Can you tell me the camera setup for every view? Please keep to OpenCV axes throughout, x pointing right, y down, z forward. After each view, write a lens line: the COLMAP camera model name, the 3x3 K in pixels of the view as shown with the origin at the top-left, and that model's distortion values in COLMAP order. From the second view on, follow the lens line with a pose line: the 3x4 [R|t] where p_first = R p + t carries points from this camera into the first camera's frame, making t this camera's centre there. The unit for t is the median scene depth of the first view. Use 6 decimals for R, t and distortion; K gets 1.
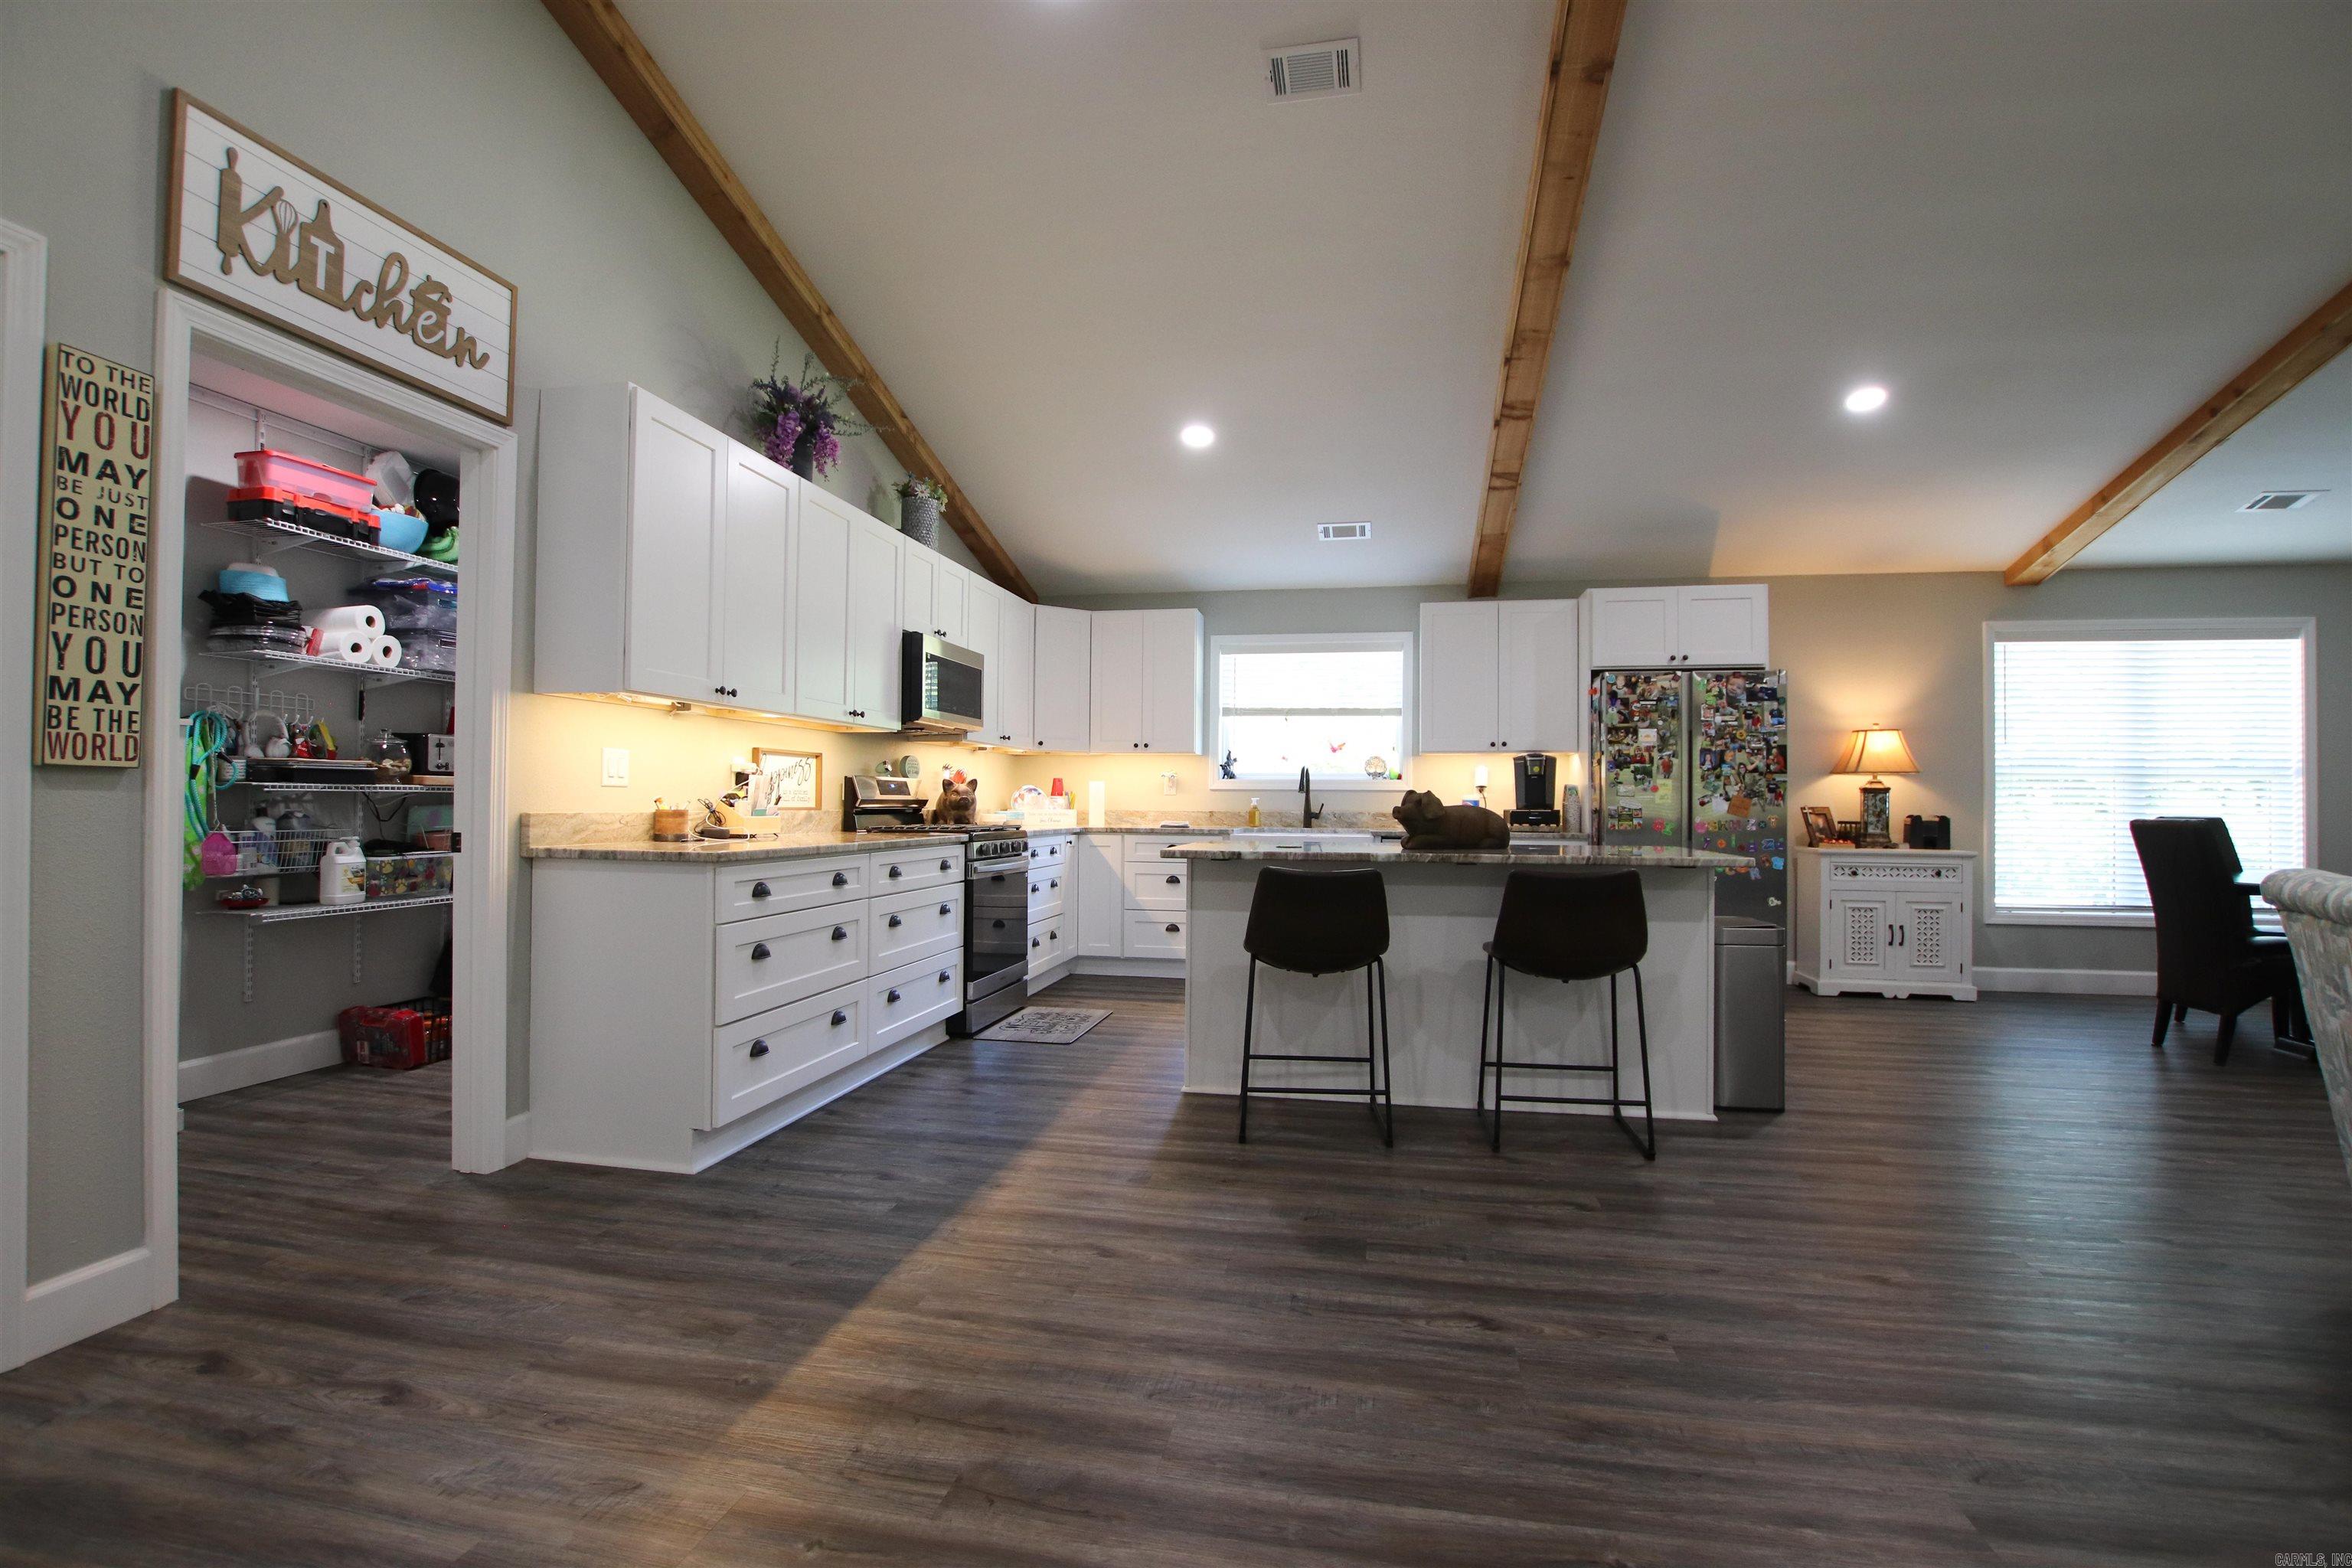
lens RADIAL K [[1083.5, 0, 1171.5], [0, 1083.5, 789.8], [0, 0, 1]] dist [-0.034261, 0.003929]
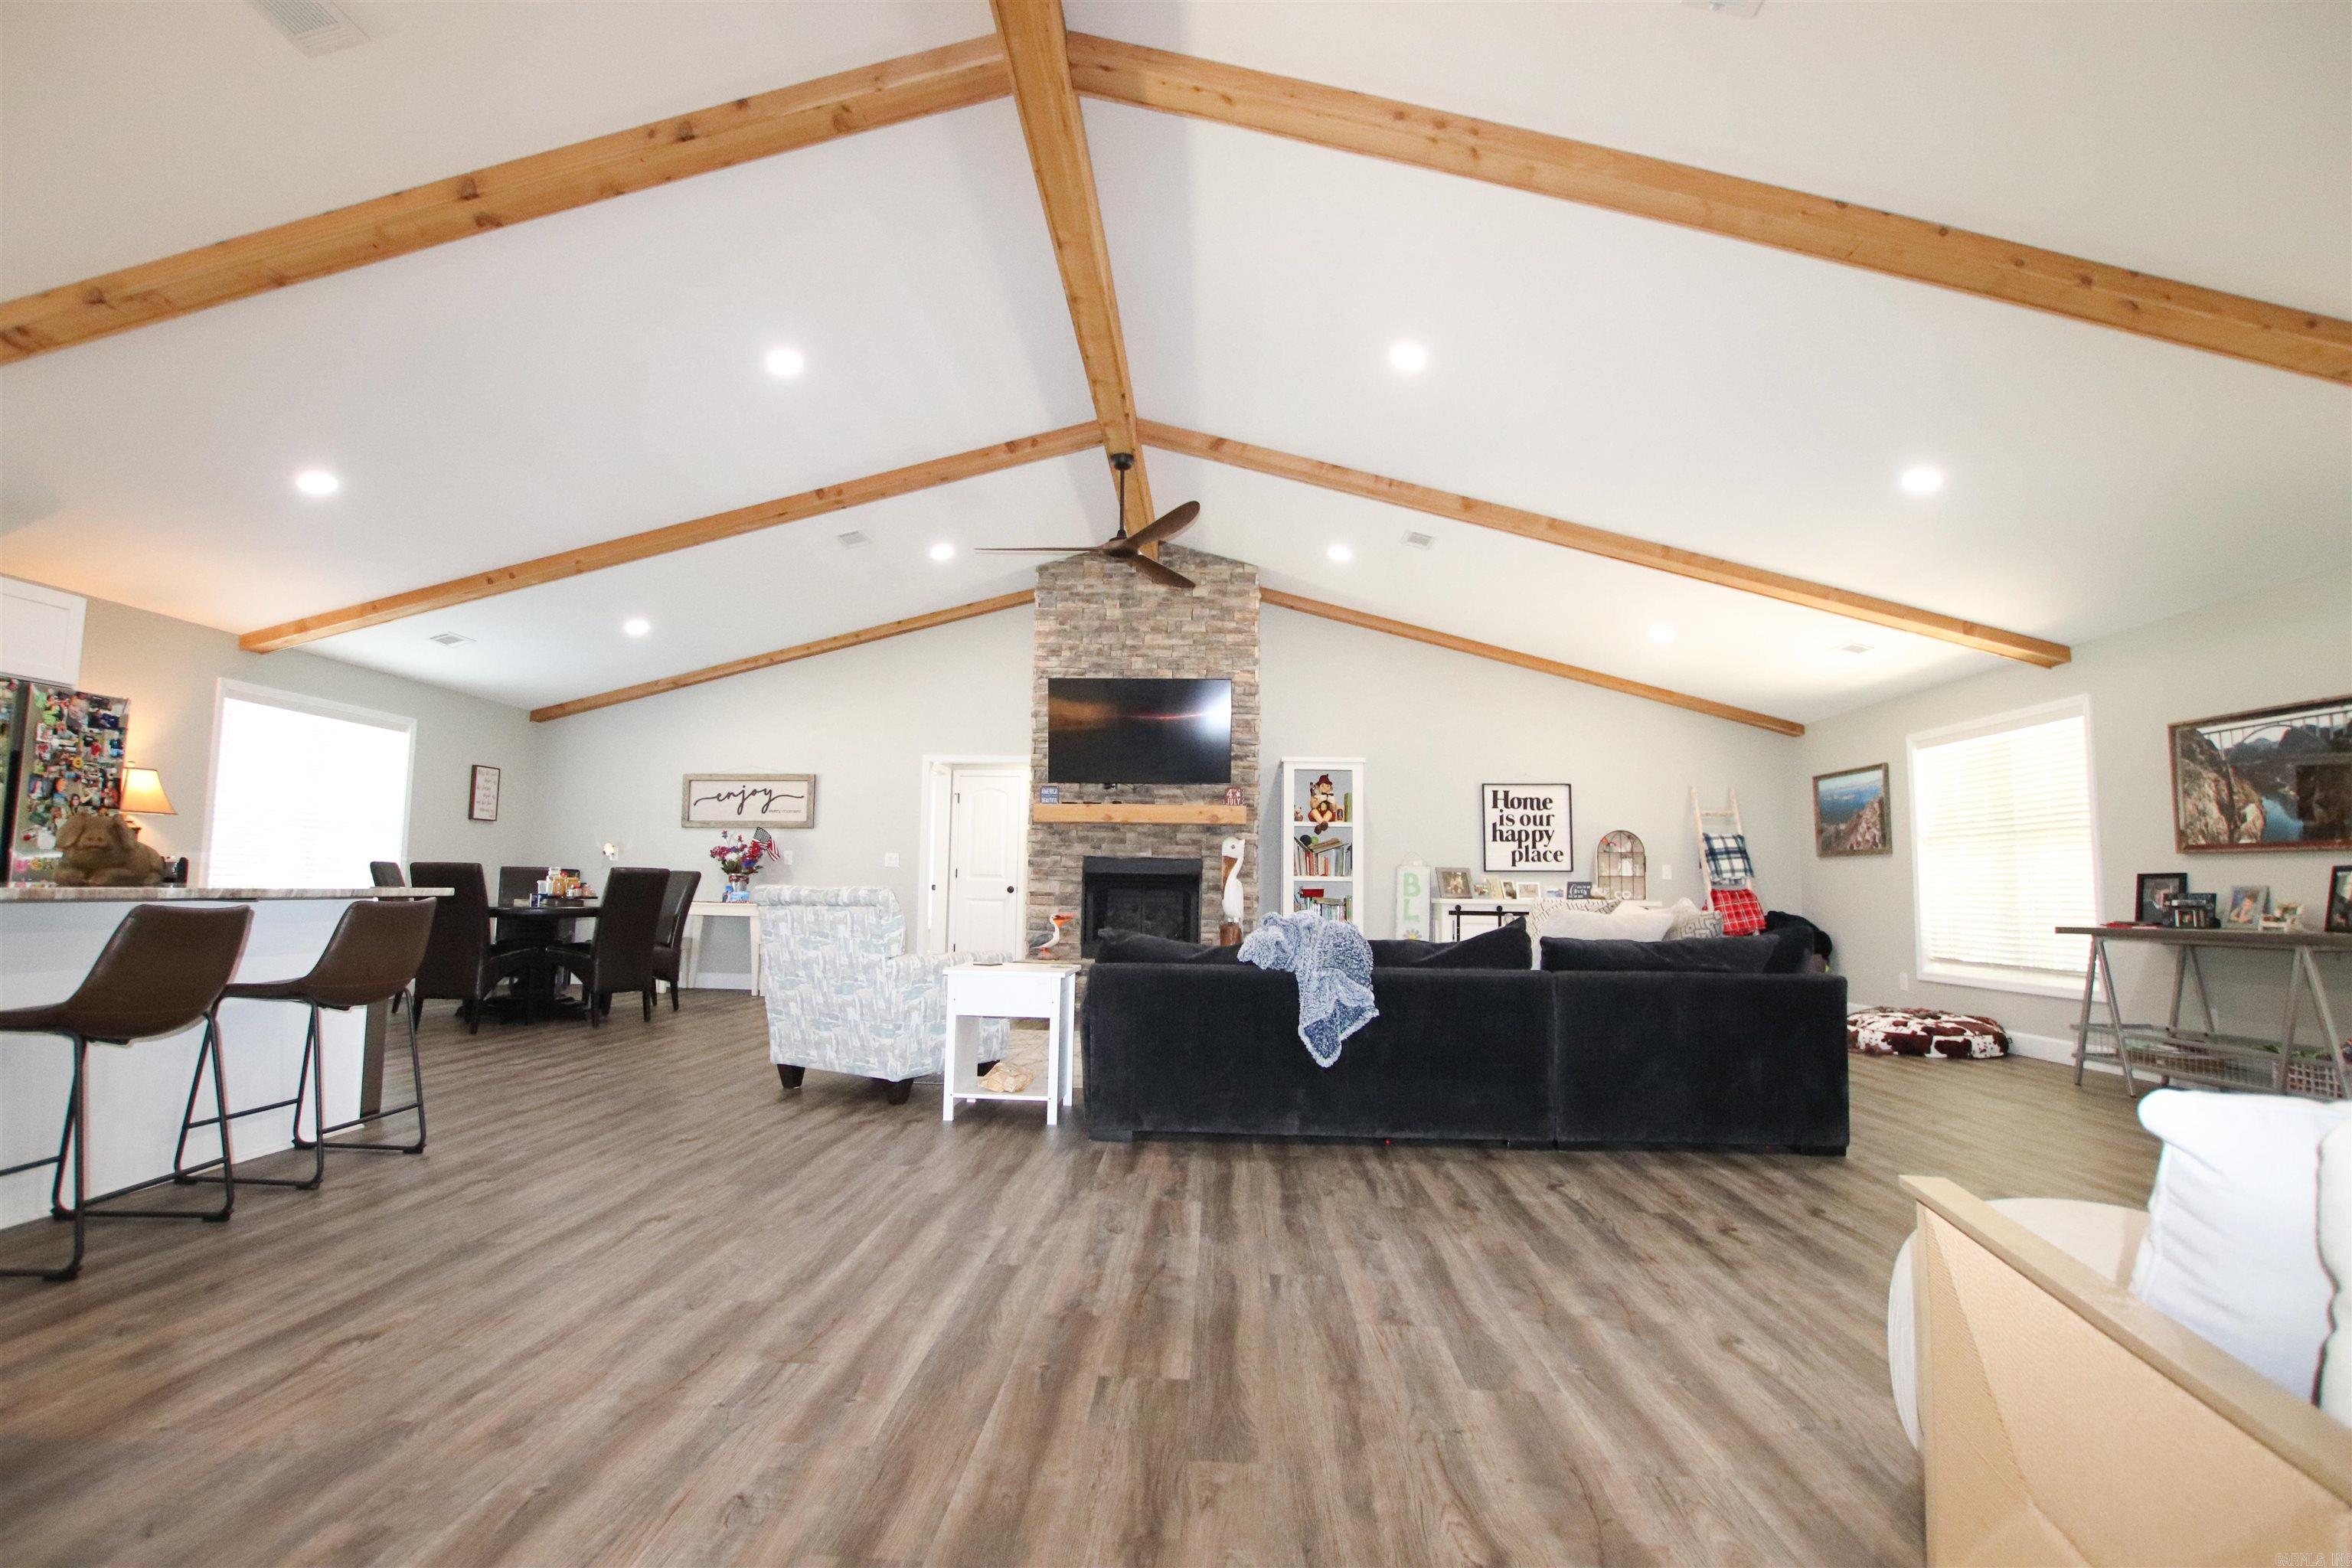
lens RADIAL K [[1083.5, 0, 1171.5], [0, 1083.5, 789.8], [0, 0, 1]] dist [-0.034261, 0.003929]
pose [[-0.150120, 0.077549, 0.985622, -0.490354], [-0.028858, 0.996151, -0.082773, 0.018198], [-0.988246, -0.040869, -0.147305, 0.234387]]
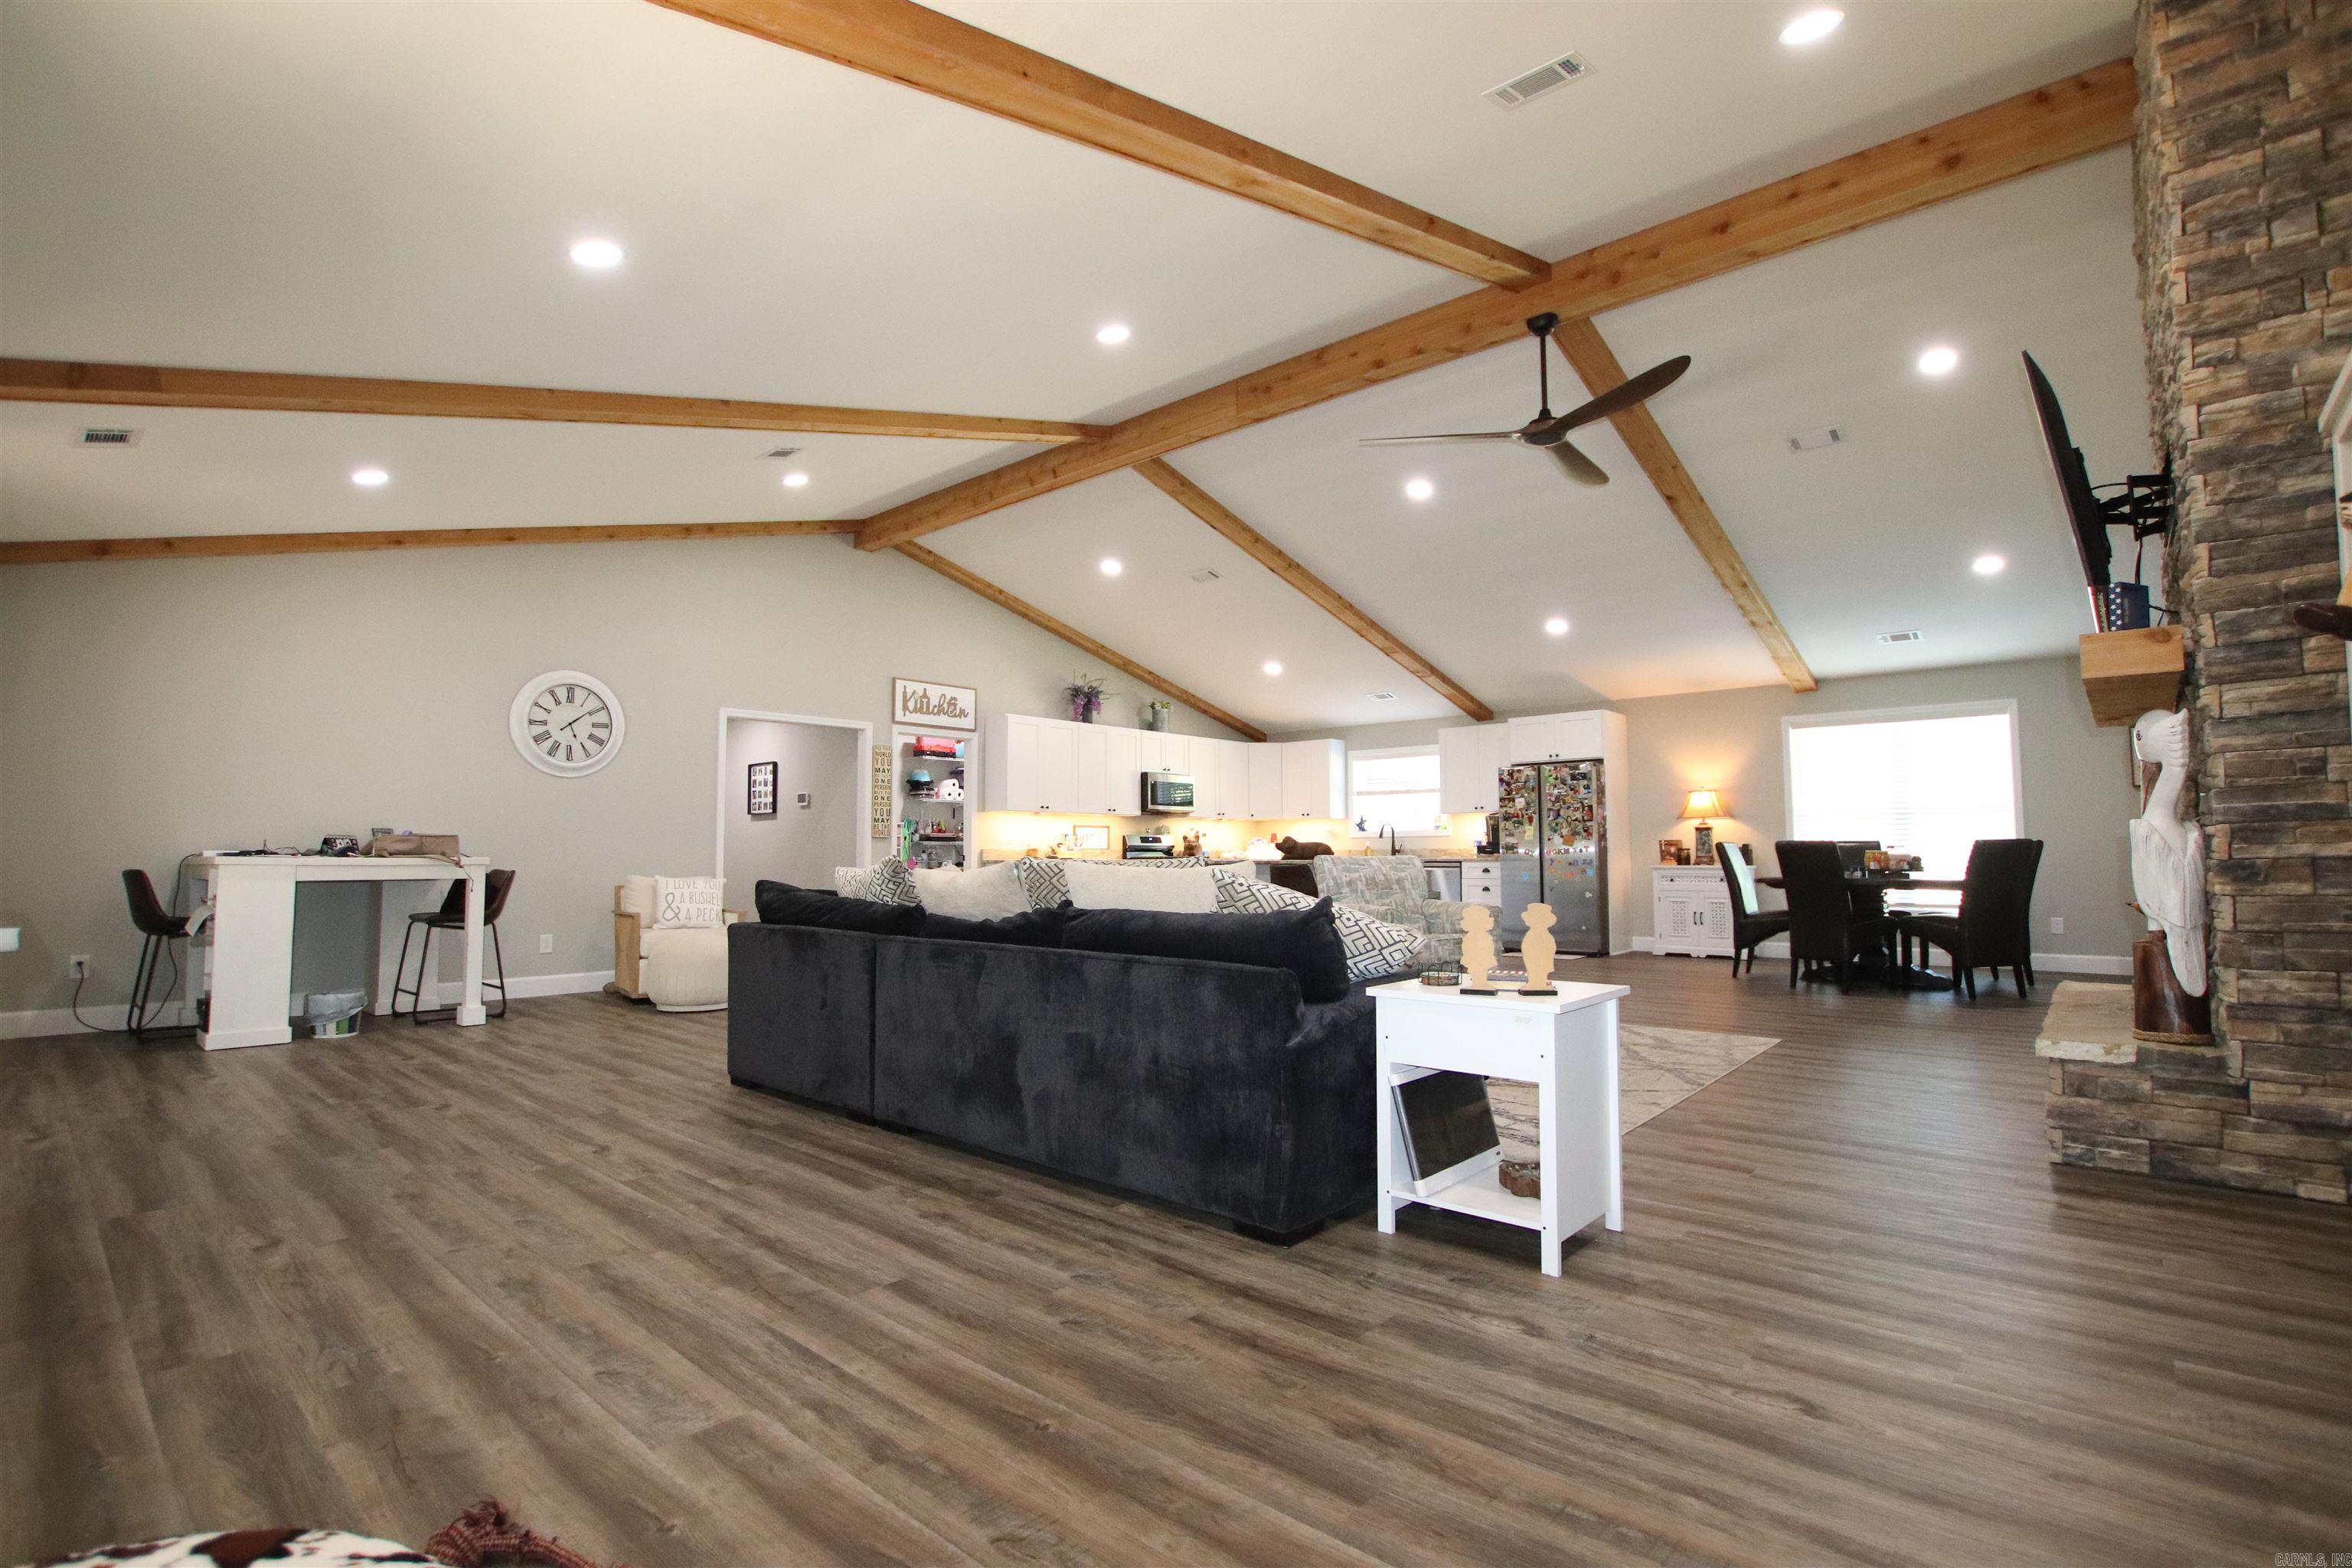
lens RADIAL K [[1083.5, 0, 1171.5], [0, 1083.5, 789.8], [0, 0, 1]] dist [-0.034261, 0.003929]
pose [[0.861803, -0.044036, -0.505328, 0.904125], [0.017350, 0.998201, -0.057398, 0.023794], [0.506947, 0.040699, 0.861016, -0.894726]]
